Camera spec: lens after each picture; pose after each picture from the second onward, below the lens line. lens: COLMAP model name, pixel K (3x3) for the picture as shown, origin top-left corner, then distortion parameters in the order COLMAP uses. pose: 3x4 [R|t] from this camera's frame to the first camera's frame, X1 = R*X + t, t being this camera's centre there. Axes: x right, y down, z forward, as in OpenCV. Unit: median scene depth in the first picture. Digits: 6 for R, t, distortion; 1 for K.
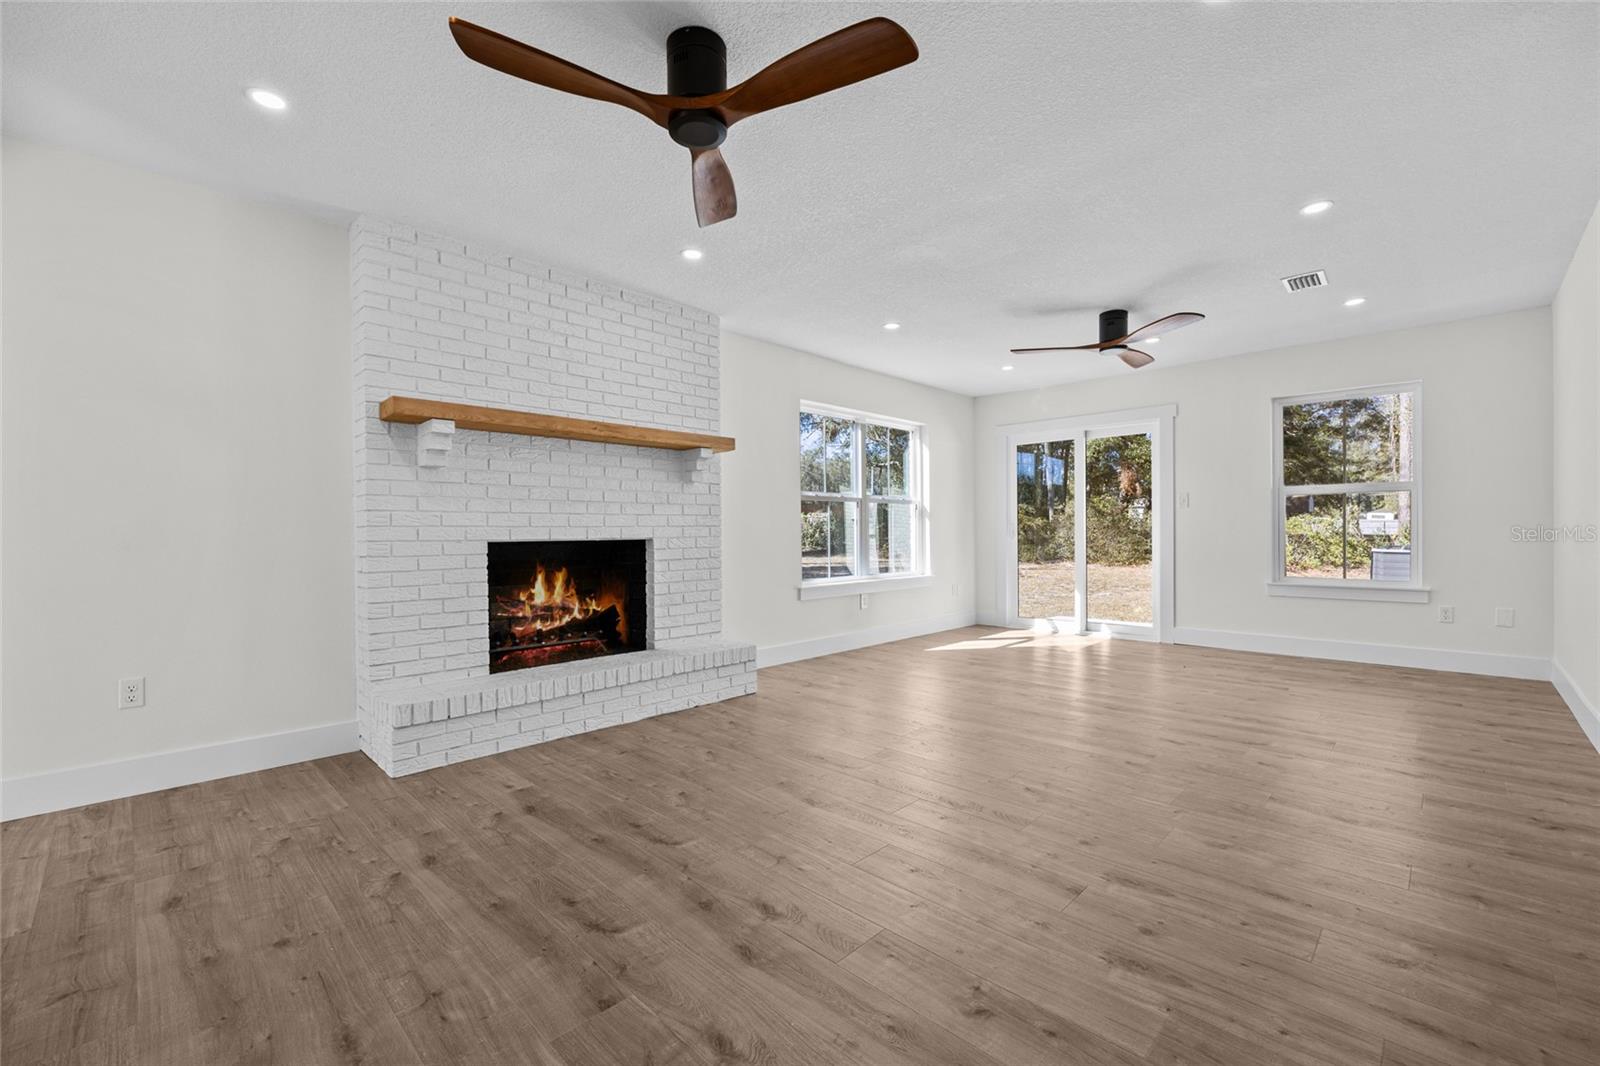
lens RADIAL K [[667.6, 0, 807.1], [0, 667.6, 529.3], [0, 0, 1]] dist [0.000033, -0.000966]
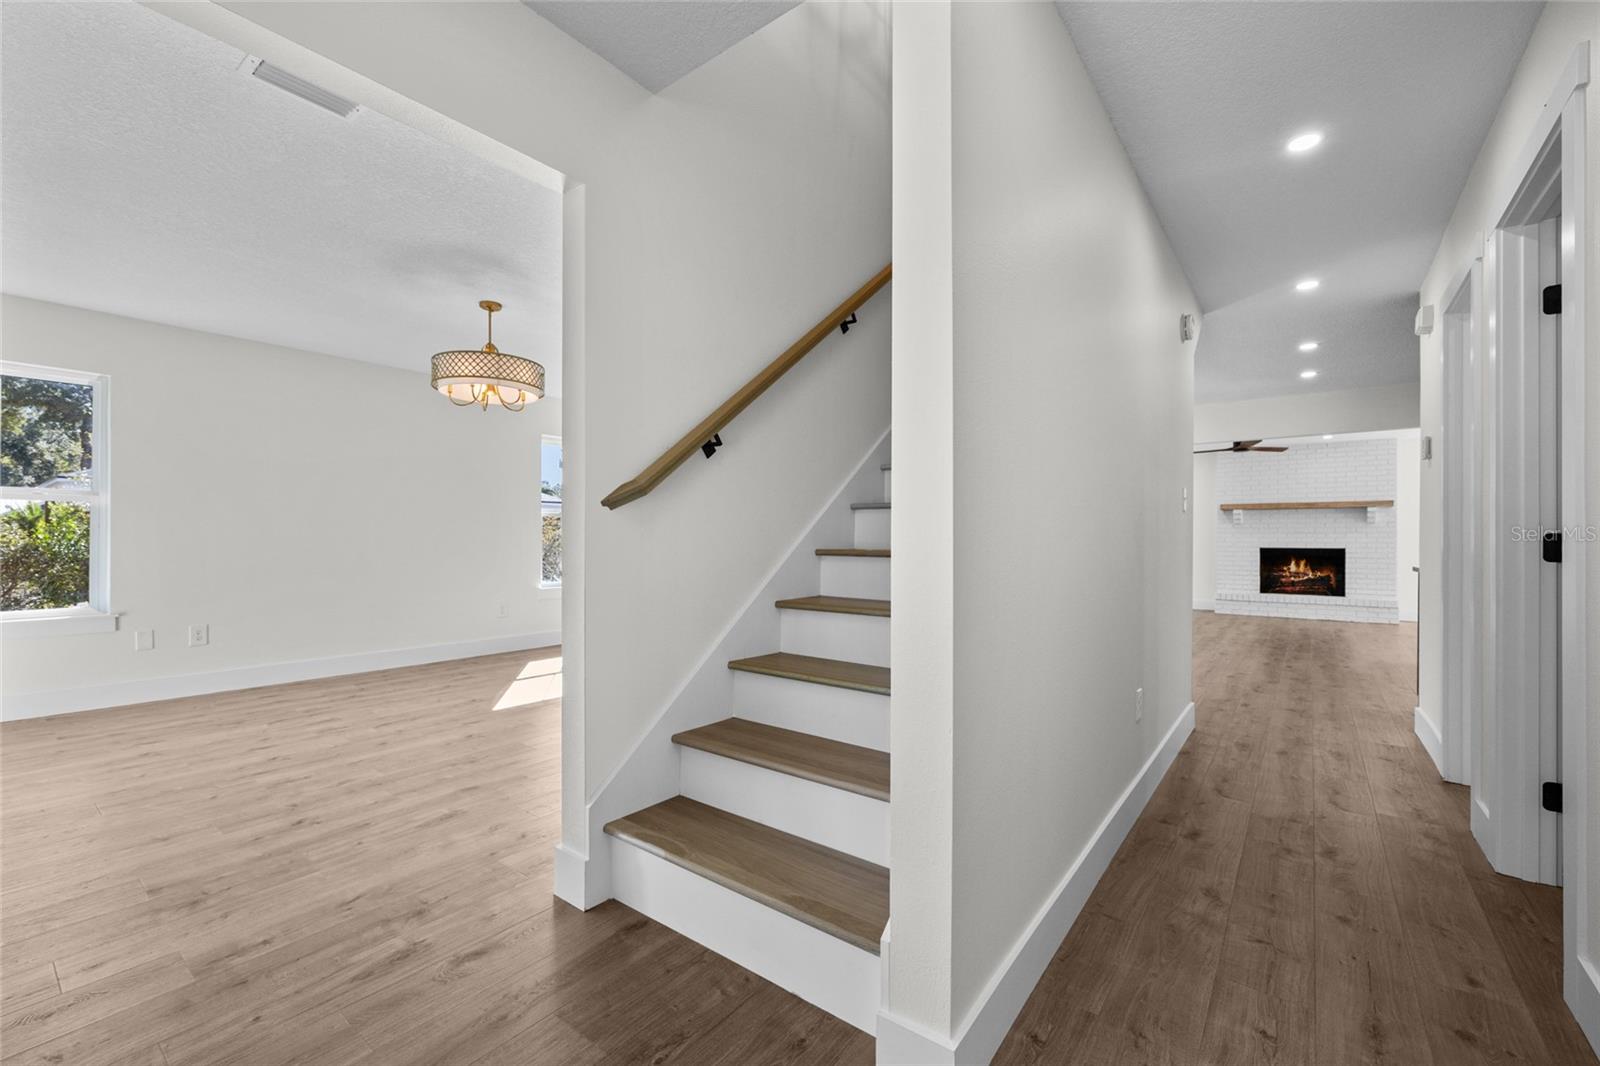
lens RADIAL K [[667.6, 0, 799.0], [0, 667.6, 530.9], [0, 0, 1]] dist [0.000033, -0.000966]
pose [[0.118167, -0.014520, -0.992888, 1.861651], [-0.008535, 0.999841, -0.015637, 0.006963], [0.992957, 0.010322, 0.118024, -1.153034]]
